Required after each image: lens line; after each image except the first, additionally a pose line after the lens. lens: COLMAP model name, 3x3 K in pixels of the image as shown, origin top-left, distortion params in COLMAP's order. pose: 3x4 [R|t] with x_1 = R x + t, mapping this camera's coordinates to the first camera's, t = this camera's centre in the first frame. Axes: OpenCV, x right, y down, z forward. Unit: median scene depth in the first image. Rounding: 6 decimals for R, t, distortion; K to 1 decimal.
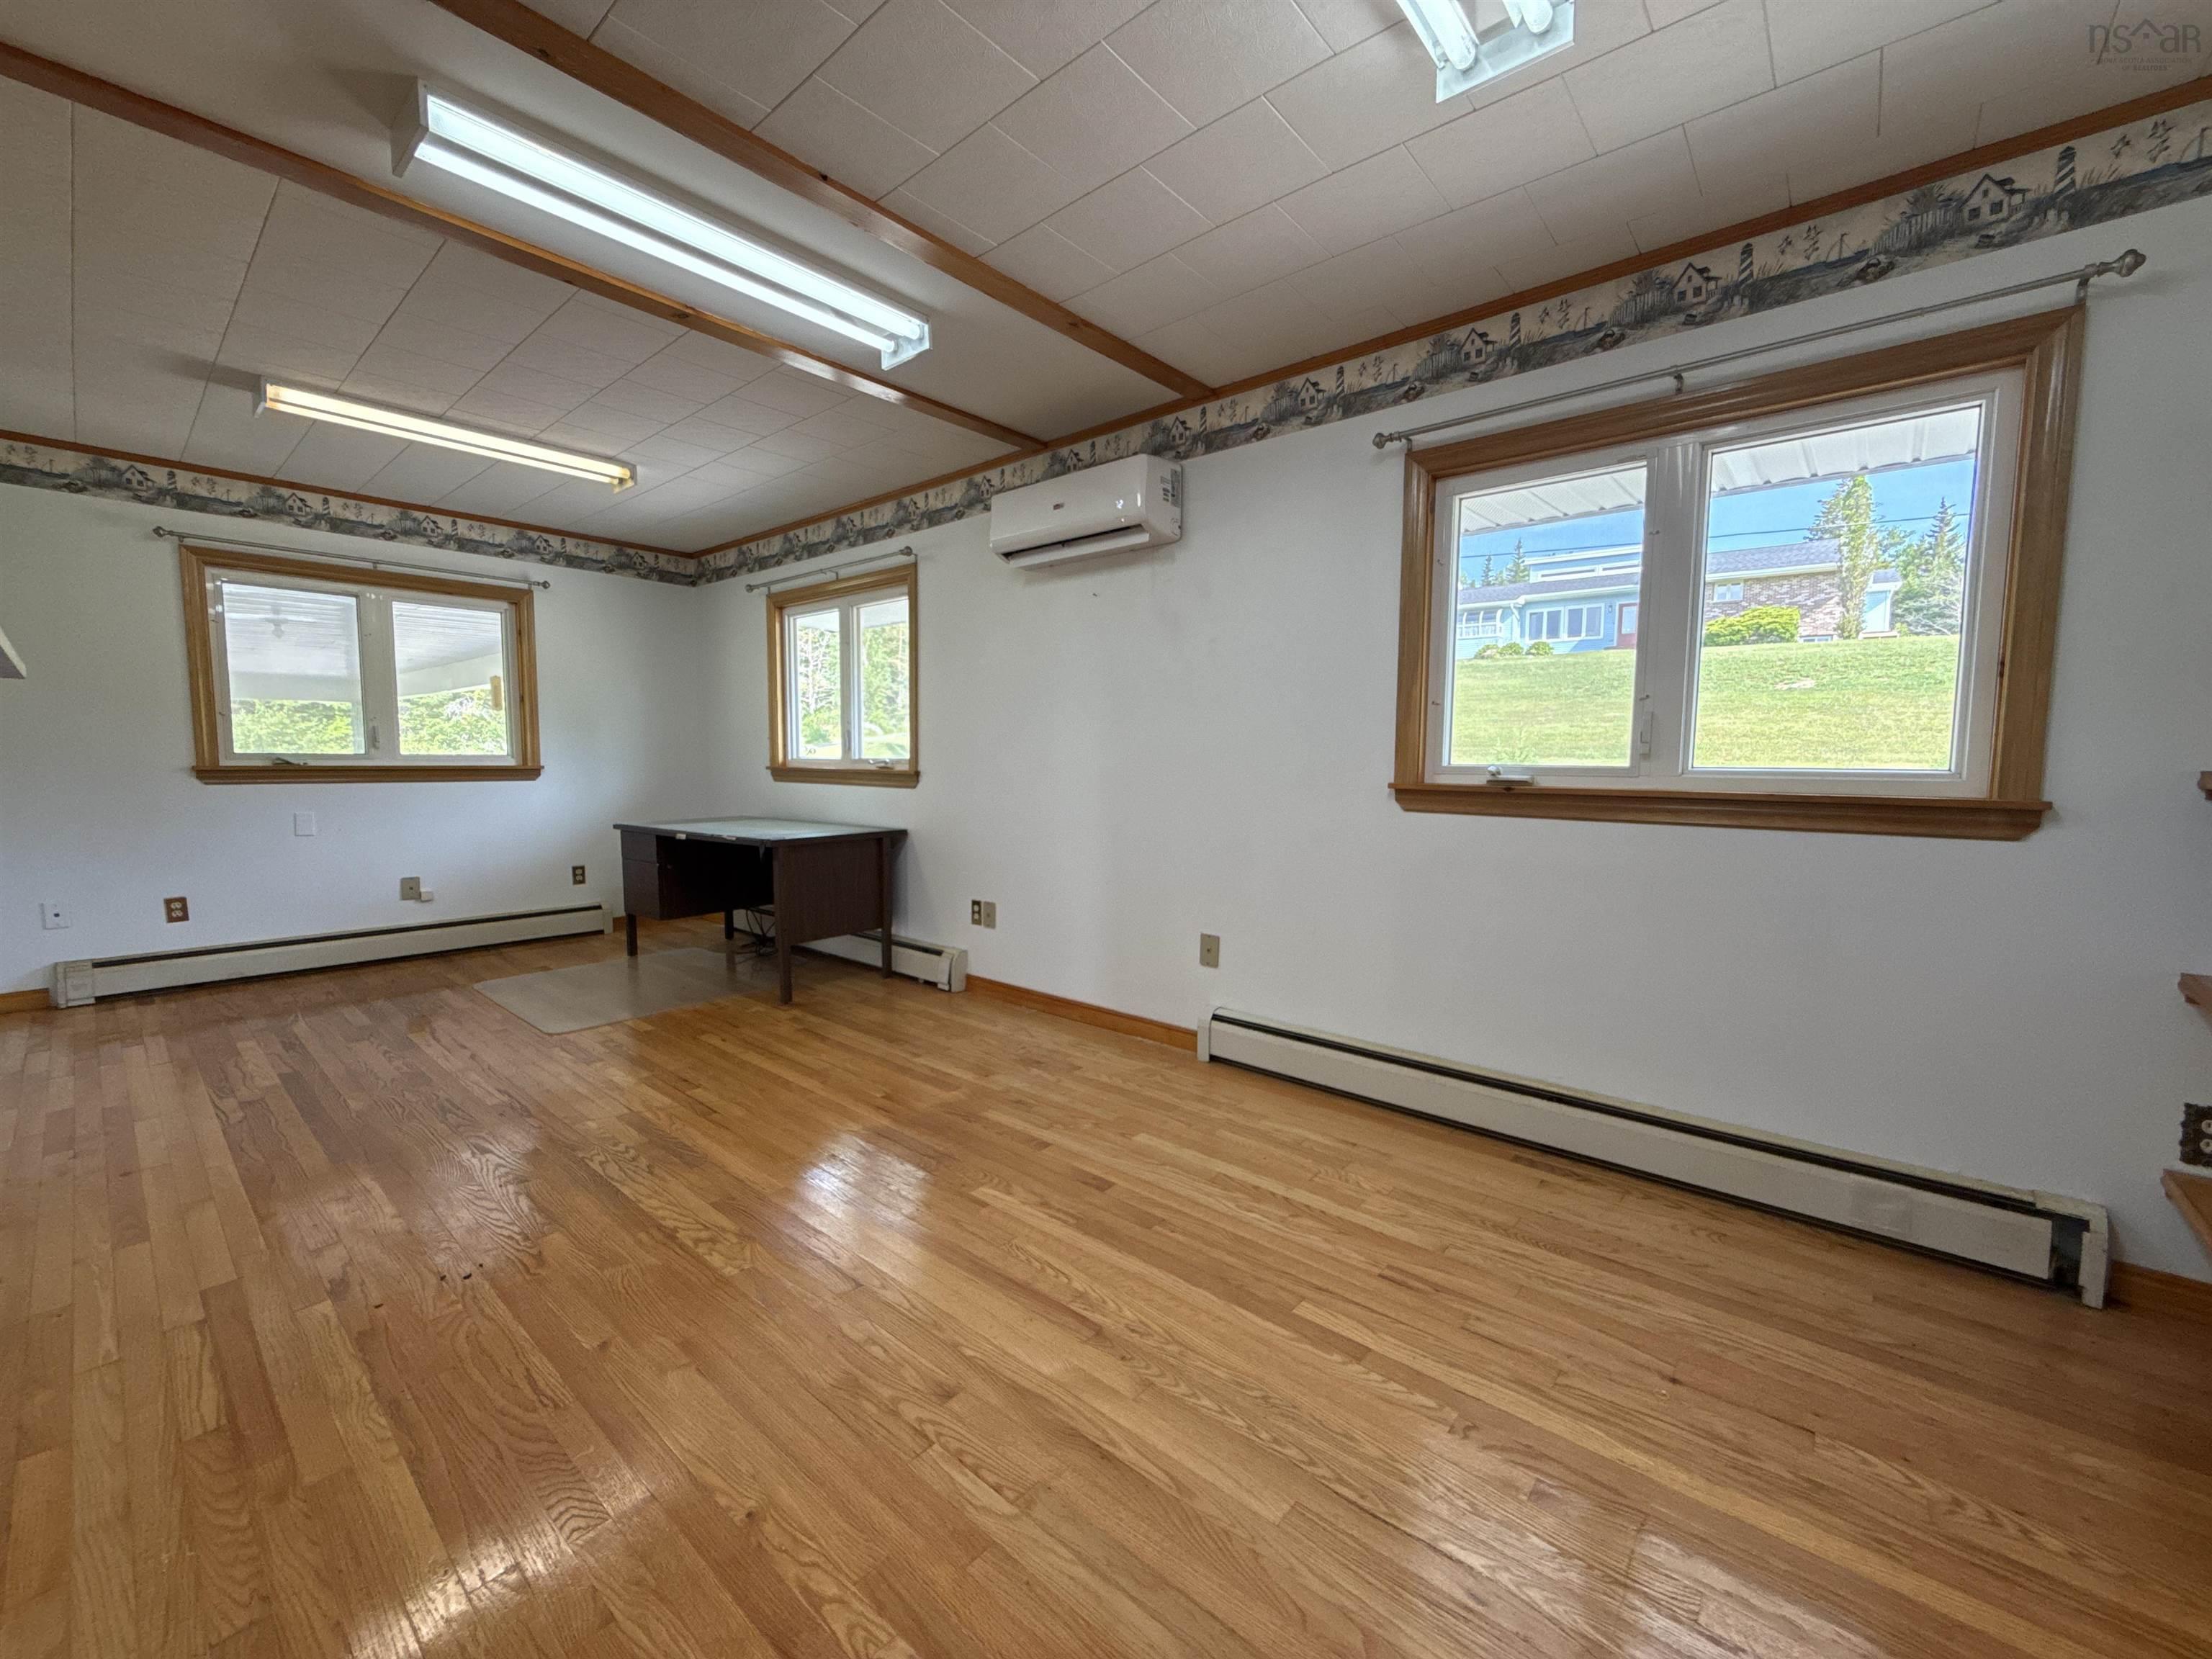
lens RADIAL K [[881.9, 0, 1104.7], [0, 881.9, 828.1], [0, 0, 1]] dist [-0.000287, -0.000257]
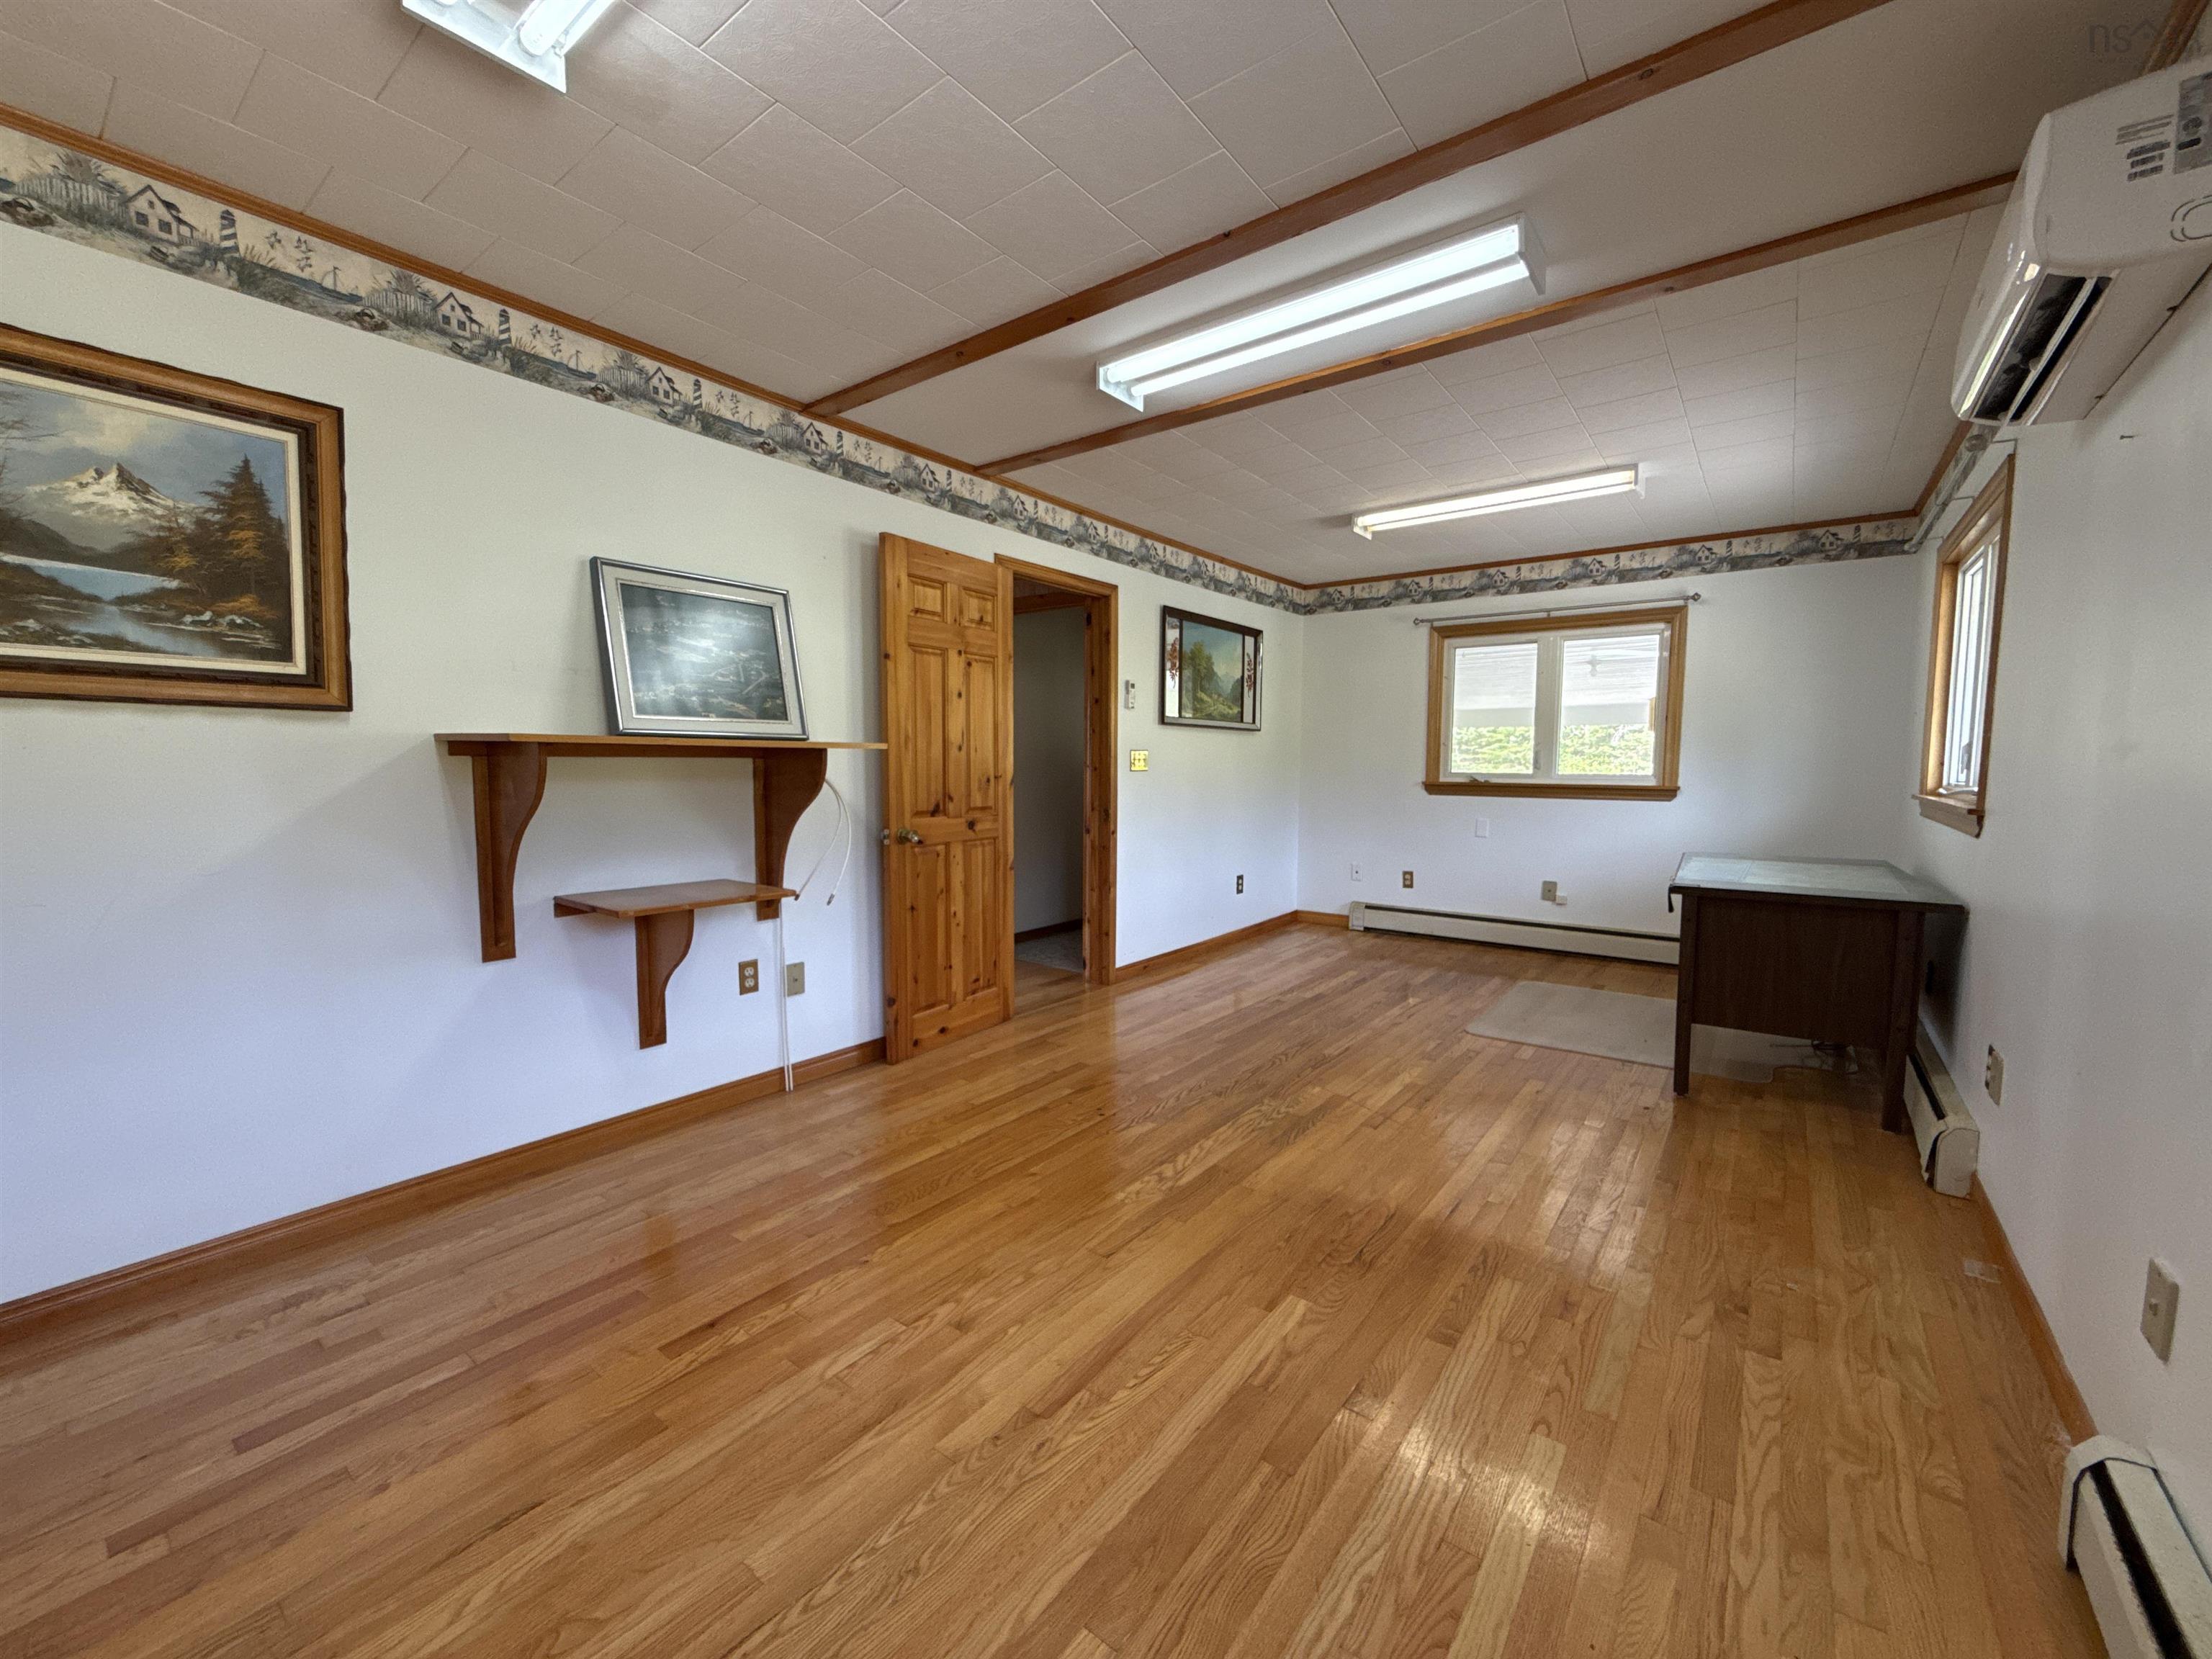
lens RADIAL K [[881.9, 0, 1104.7], [0, 881.9, 828.1], [0, 0, 1]] dist [-0.000287, -0.000257]
pose [[0.054531, 0.068708, -0.996145, 0.387817], [-0.084578, 0.994362, 0.063955, -0.045613], [0.994924, 0.080764, 0.060035, 0.429328]]
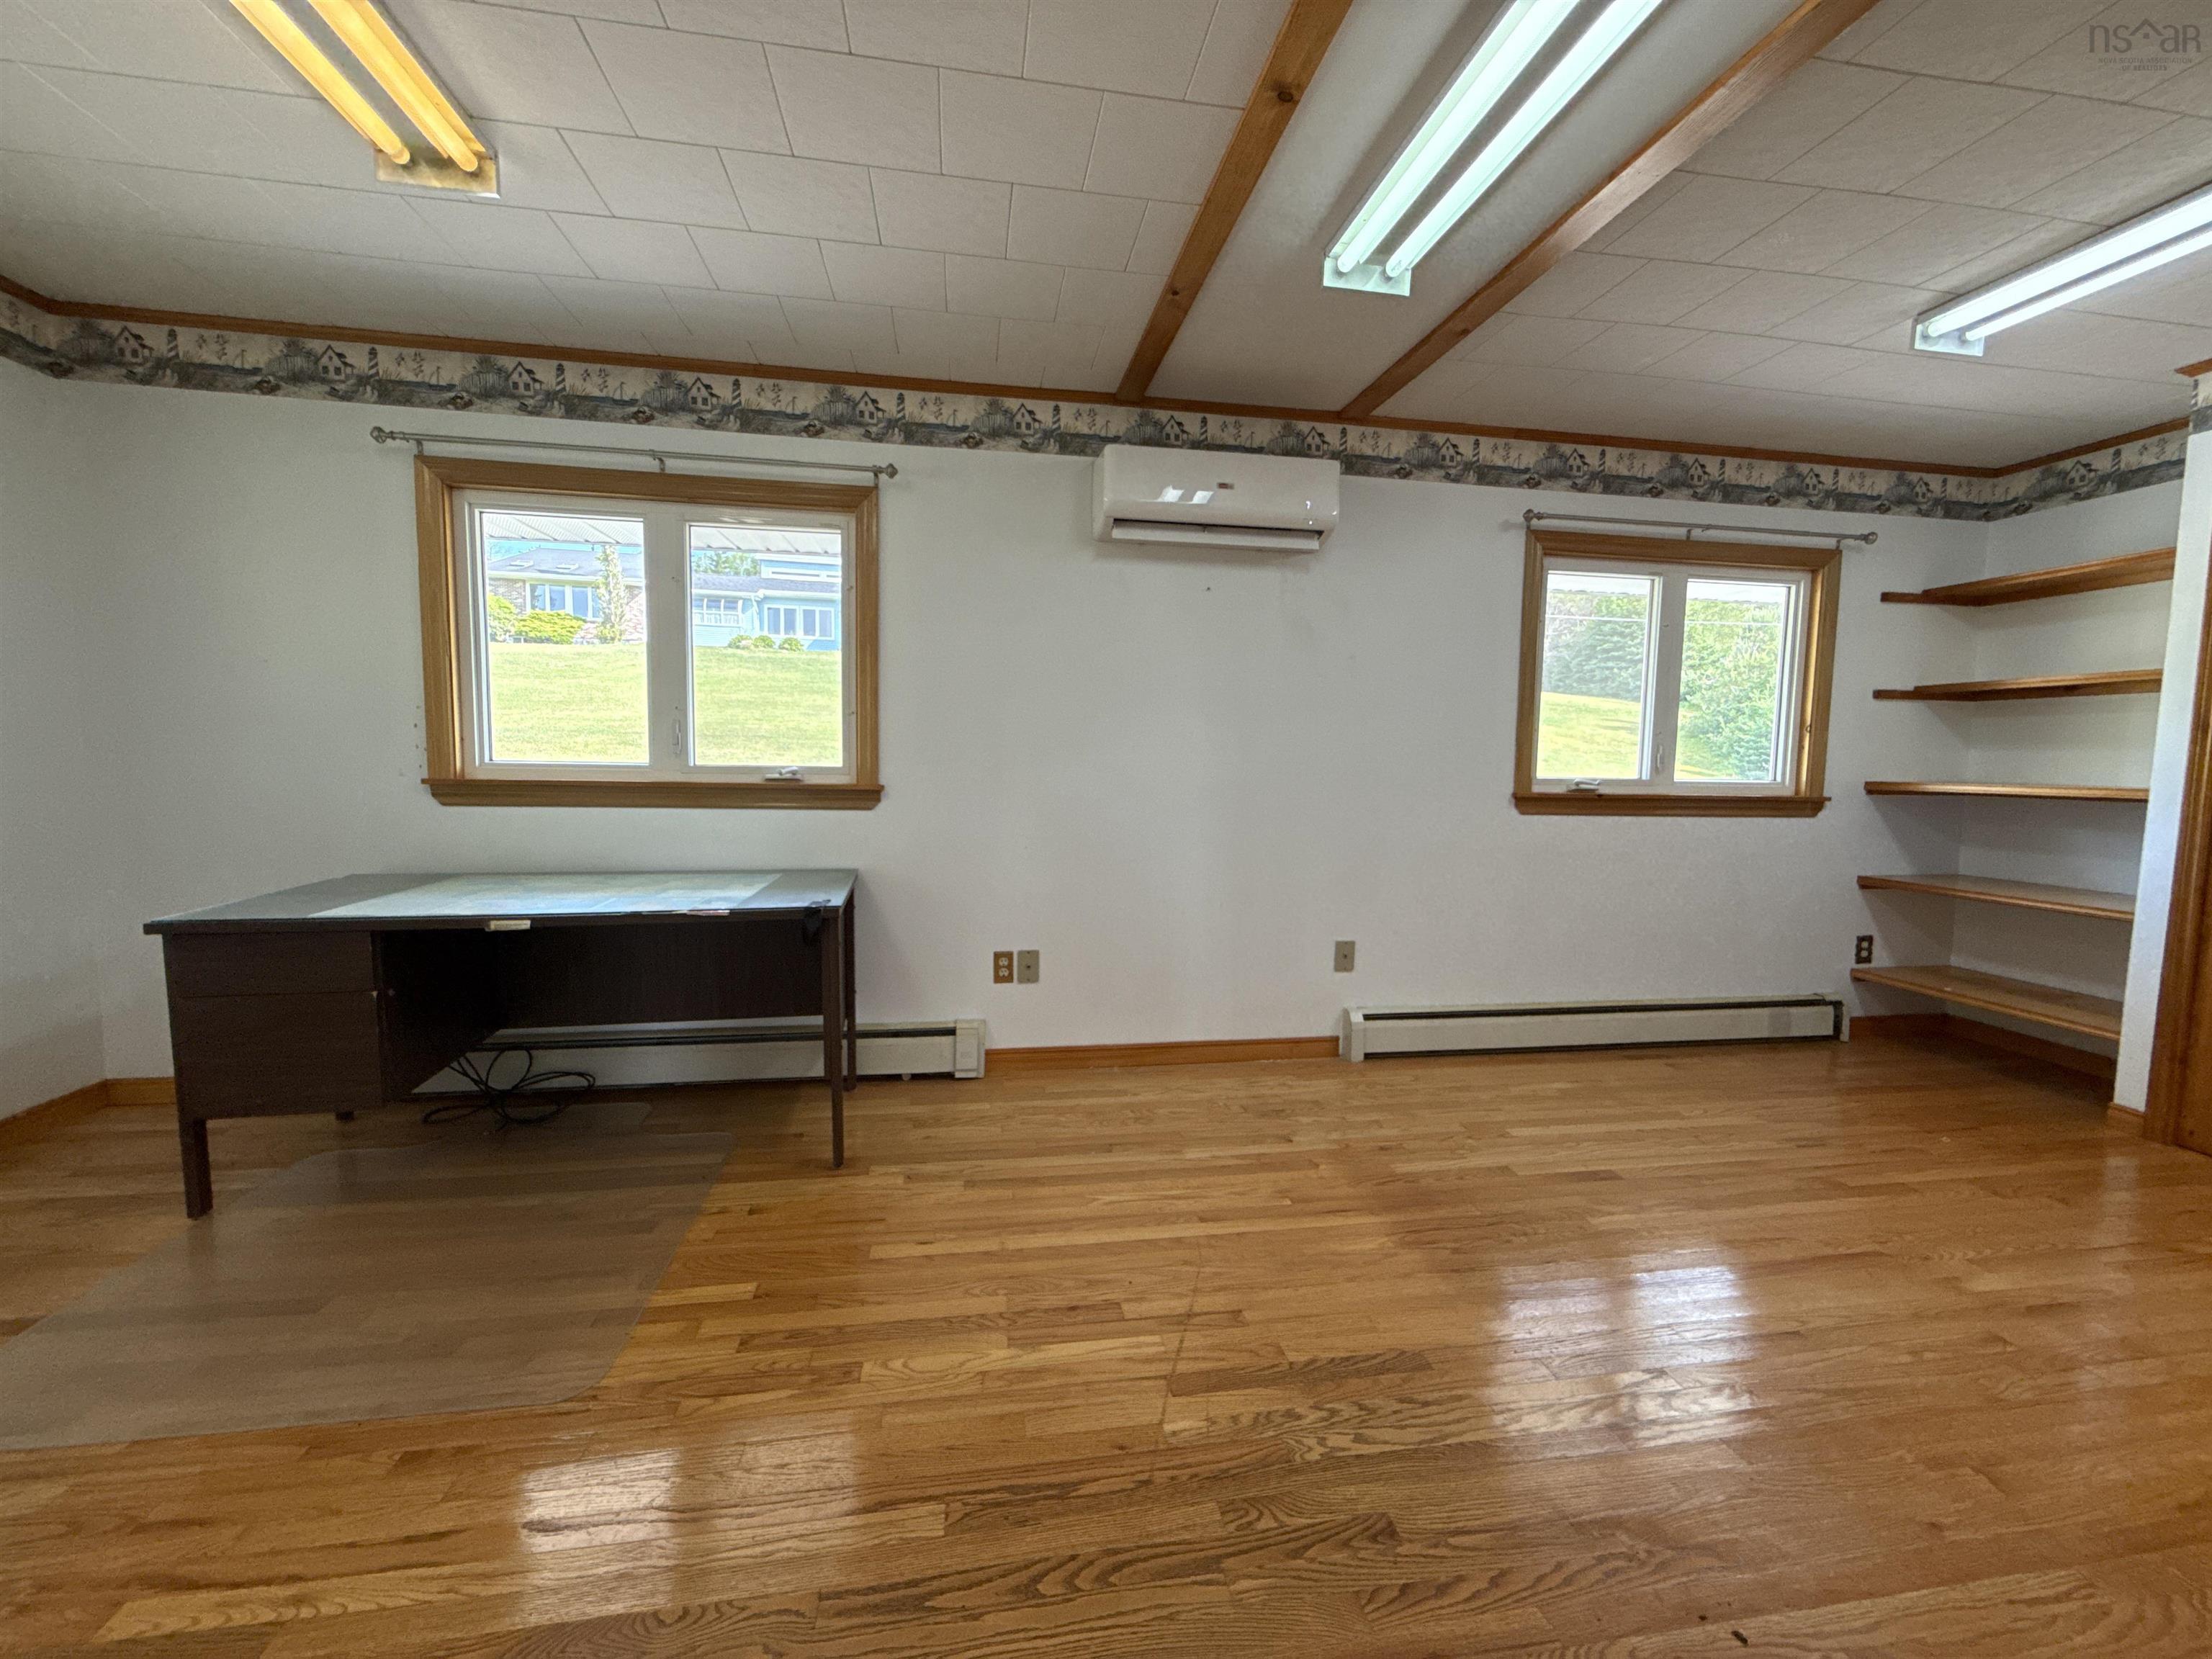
lens RADIAL K [[881.9, 0, 1104.7], [0, 881.9, 828.1], [0, 0, 1]] dist [-0.000287, -0.000257]
pose [[0.643626, -0.058786, 0.763079, -0.716492], [0.048983, 0.998166, 0.035581, -0.052698], [-0.763771, 0.014477, 0.645325, 0.459632]]
